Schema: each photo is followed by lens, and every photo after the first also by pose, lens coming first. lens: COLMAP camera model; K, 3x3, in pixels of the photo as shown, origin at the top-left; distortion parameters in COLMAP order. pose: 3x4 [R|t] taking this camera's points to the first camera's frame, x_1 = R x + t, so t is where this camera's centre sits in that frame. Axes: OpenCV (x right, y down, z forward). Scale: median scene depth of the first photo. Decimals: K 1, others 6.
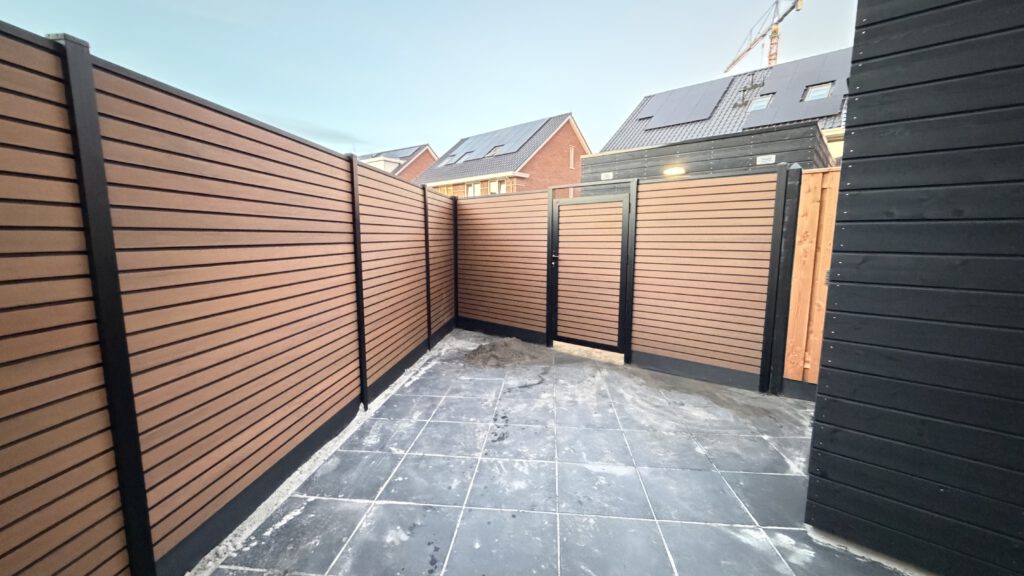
lens RADIAL K [[407.2, 0, 512.0], [0, 407.2, 288.0], [0, 0, 1]] dist [-0.001694, 0.000052]
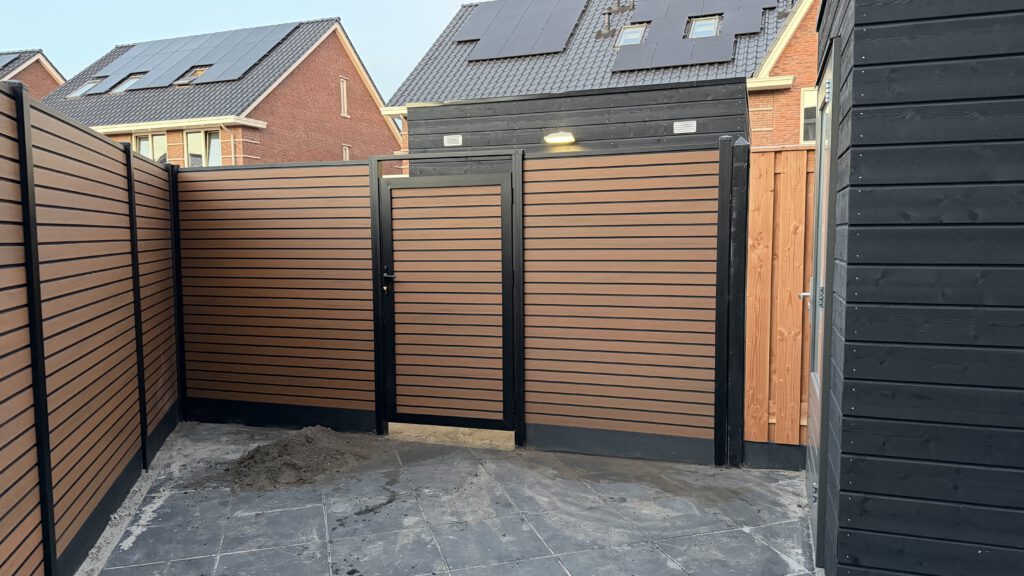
lens RADIAL K [[714.1, 0, 512.0], [0, 714.1, 288.0], [0, 0, 1]] dist [0.127749, -0.218592]
pose [[0.924577, -0.038136, 0.379081, -0.130040], [0.057326, 0.997575, -0.039461, -0.011133], [-0.376657, 0.058216, 0.924522, -0.009819]]
